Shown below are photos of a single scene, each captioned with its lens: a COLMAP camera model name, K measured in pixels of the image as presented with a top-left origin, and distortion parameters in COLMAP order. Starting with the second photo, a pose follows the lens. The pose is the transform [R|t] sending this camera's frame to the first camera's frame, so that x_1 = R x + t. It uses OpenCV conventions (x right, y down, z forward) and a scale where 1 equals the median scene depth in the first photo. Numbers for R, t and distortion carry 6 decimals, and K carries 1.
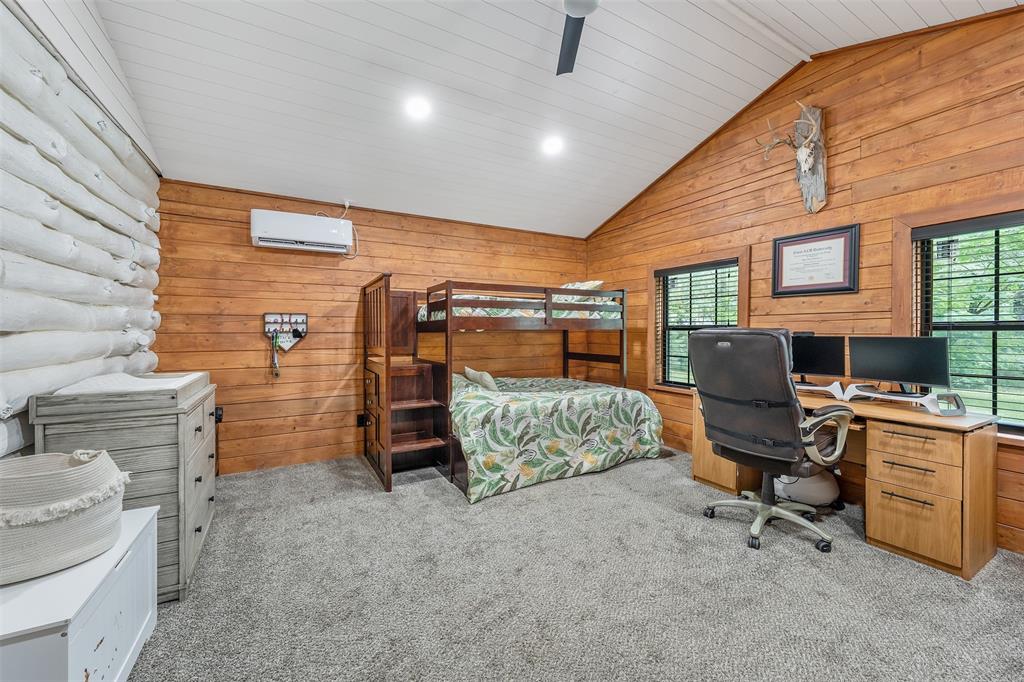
lens RADIAL K [[405.1, 0, 517.7], [0, 405.1, 336.0], [0, 0, 1]] dist [0.000339, -0.000235]
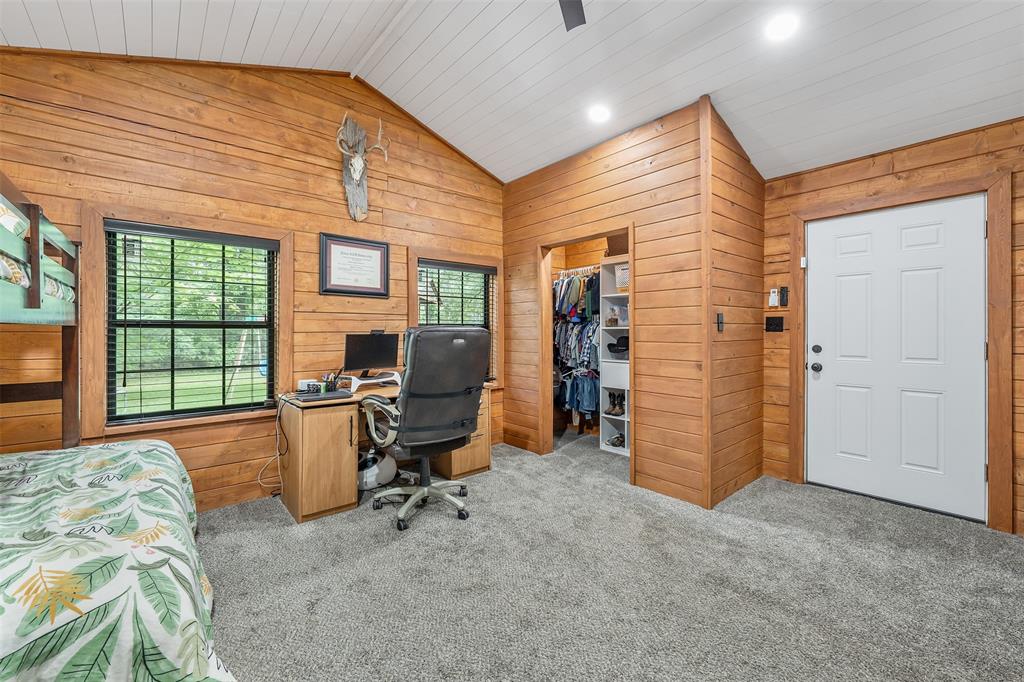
lens RADIAL K [[405.1, 0, 515.3], [0, 405.1, 331.6], [0, 0, 1]] dist [0.000339, -0.000235]
pose [[-0.182987, -0.004509, 0.983105, -0.434096], [0.010071, 0.999928, 0.006460, -0.009111], [-0.983064, 0.011083, -0.182929, 0.808925]]
